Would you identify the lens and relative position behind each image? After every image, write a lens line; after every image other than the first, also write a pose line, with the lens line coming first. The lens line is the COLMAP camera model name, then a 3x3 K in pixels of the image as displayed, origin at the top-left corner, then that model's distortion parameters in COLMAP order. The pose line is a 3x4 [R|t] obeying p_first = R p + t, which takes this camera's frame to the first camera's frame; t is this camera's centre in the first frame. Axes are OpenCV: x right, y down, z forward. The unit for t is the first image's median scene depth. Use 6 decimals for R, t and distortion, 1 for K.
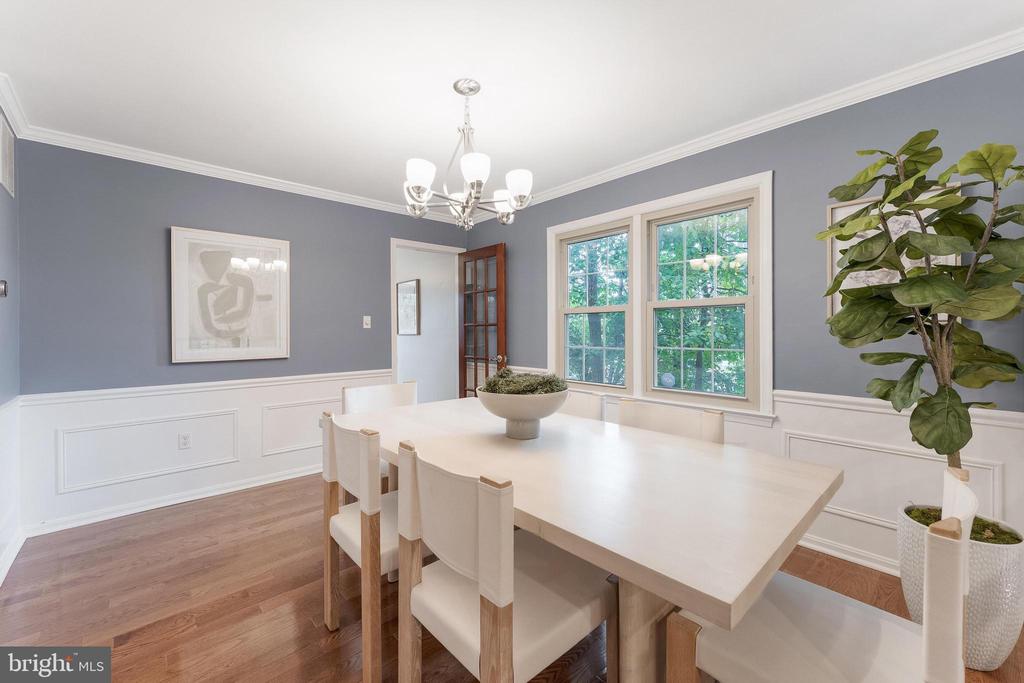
lens RADIAL K [[413.7, 0, 520.5], [0, 413.7, 337.8], [0, 0, 1]] dist [-0.000068, -0.001009]
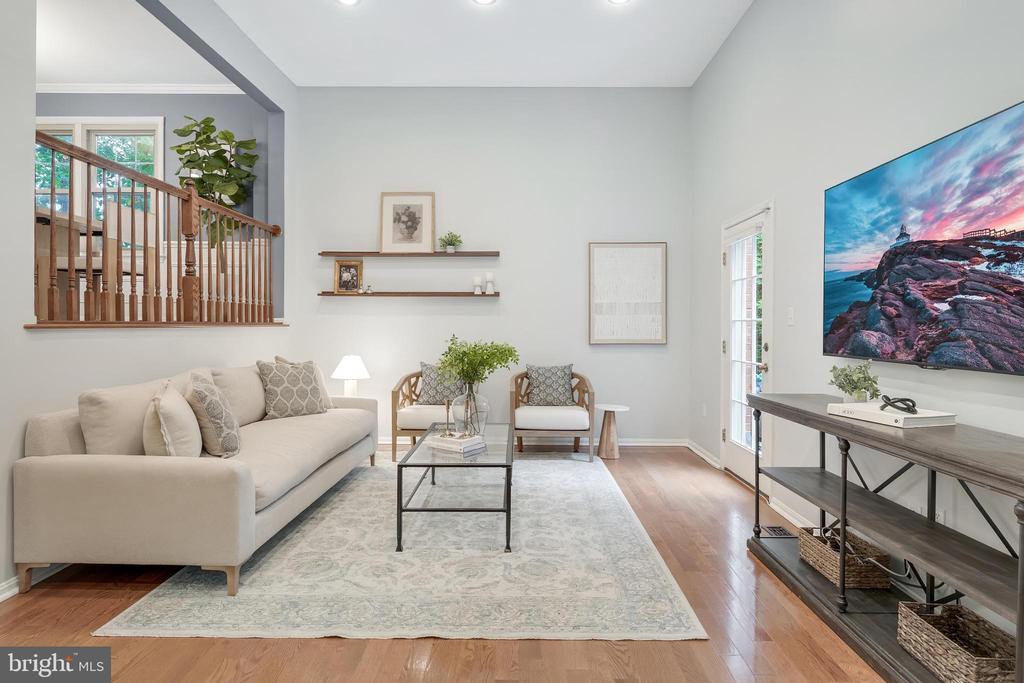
lens RADIAL K [[542.8, 0, 515.9], [0, 542.8, 331.2], [0, 0, 1]] dist [0.001644, -0.001292]
pose [[0.669902, -0.002882, 0.742444, -0.120298], [0.005045, 0.999987, -0.000670, 0.581947], [-0.742432, 0.004195, 0.669908, -1.864185]]
